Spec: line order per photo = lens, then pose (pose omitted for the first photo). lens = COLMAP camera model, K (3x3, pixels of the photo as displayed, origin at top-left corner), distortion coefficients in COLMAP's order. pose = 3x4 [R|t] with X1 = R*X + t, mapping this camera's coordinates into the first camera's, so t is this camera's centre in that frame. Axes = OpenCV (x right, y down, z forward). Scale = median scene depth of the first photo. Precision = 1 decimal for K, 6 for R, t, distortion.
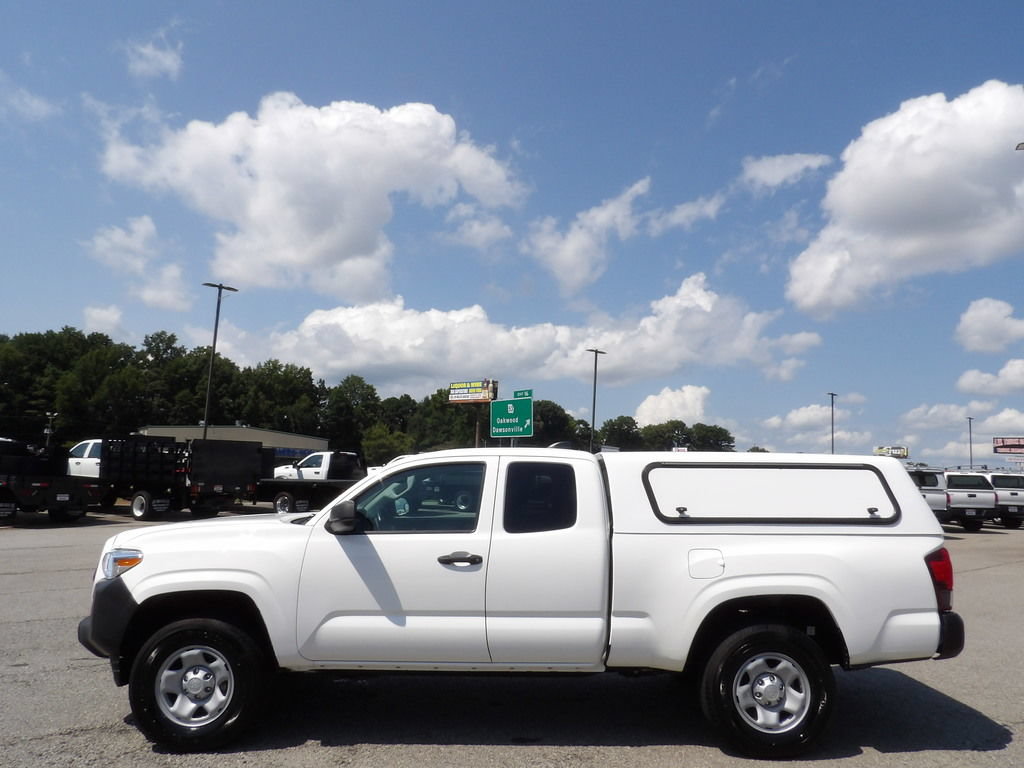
lens RADIAL K [[732.9, 0, 513.5], [0, 732.9, 387.3], [0, 0, 1]] dist [-0.033687, 0.043267]
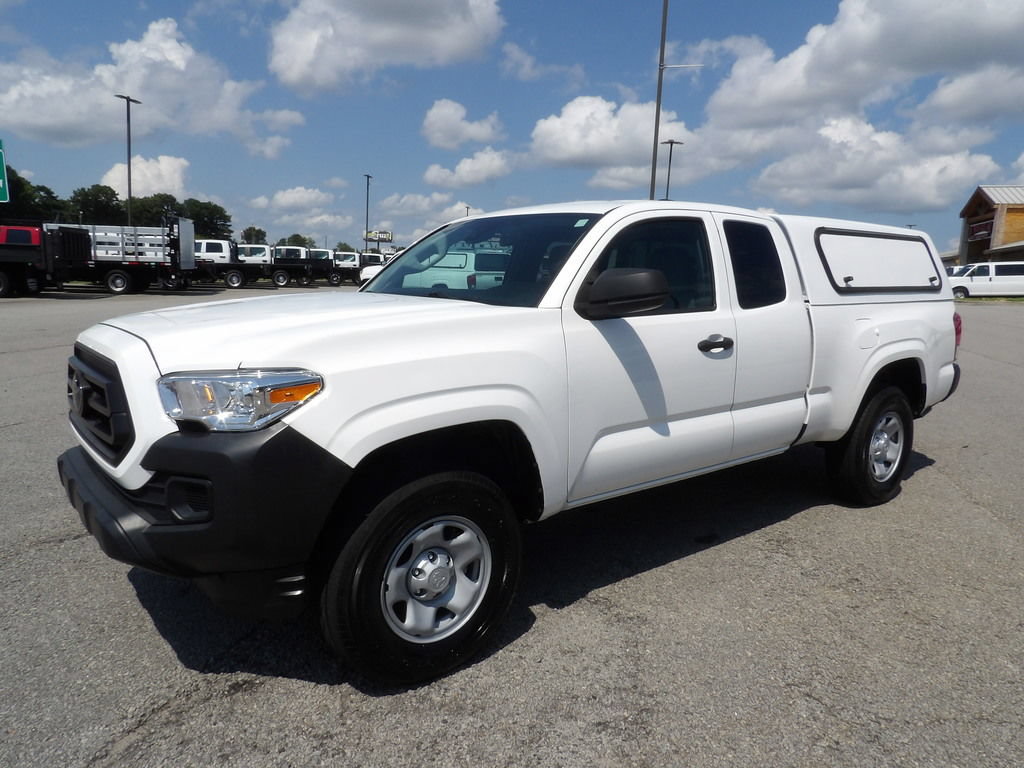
lens RADIAL K [[732.9, 0, 513.9], [0, 732.9, 382.7], [0, 0, 1]] dist [-0.033687, 0.043267]
pose [[0.786861, -0.094190, 0.609900, -0.672243], [-0.084740, 0.962432, 0.257961, 0.086697], [-0.611284, -0.254663, 0.749319, 0.504731]]
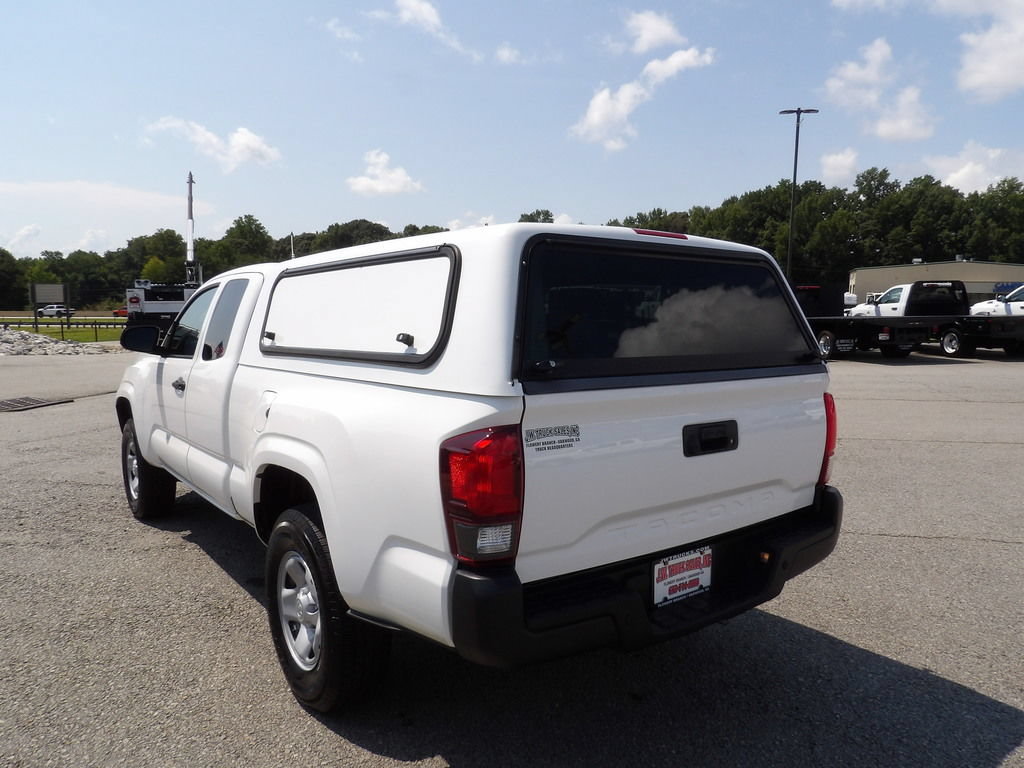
lens RADIAL K [[732.9, 0, 516.3], [0, 732.9, 388.6], [0, 0, 1]] dist [-0.033687, 0.043267]
pose [[0.597455, 0.061003, -0.799579, 0.906206], [0.112352, 0.980899, 0.158788, 0.127884], [0.793993, -0.184703, 0.579190, 0.742942]]
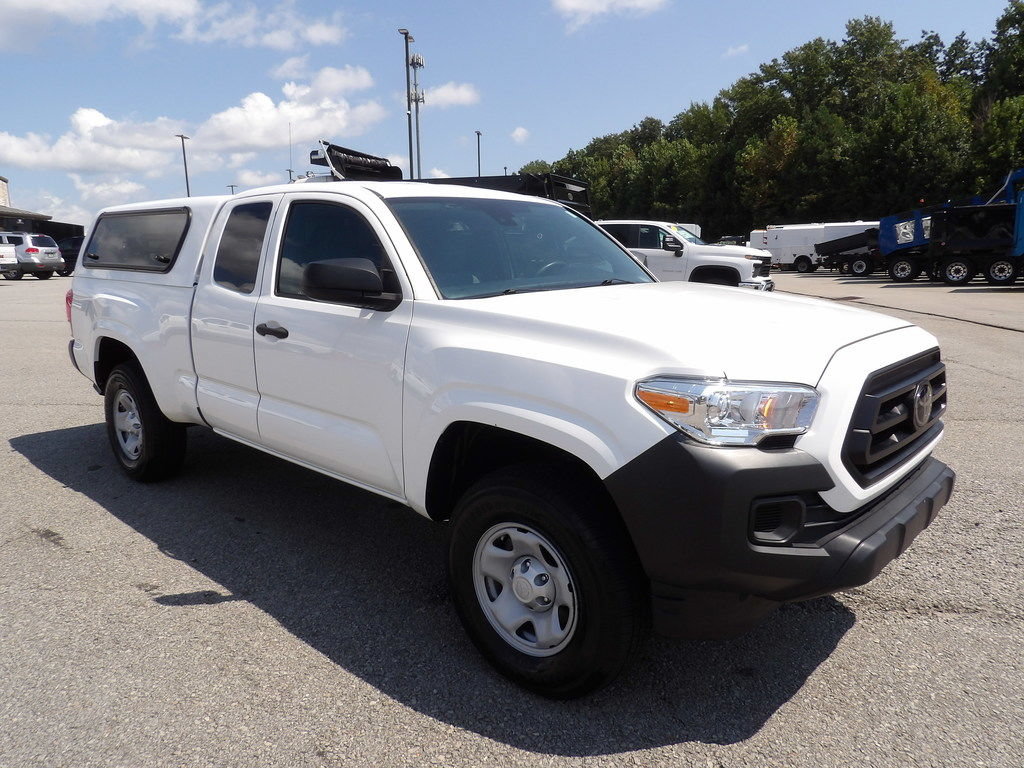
lens RADIAL K [[732.9, 0, 513.0], [0, 732.9, 384.7], [0, 0, 1]] dist [-0.033687, 0.043267]
pose [[-0.732654, -0.141455, 0.665739, -0.722202], [-0.094614, 0.989834, 0.106194, 0.225383], [-0.673993, 0.014815, -0.738589, 1.695289]]
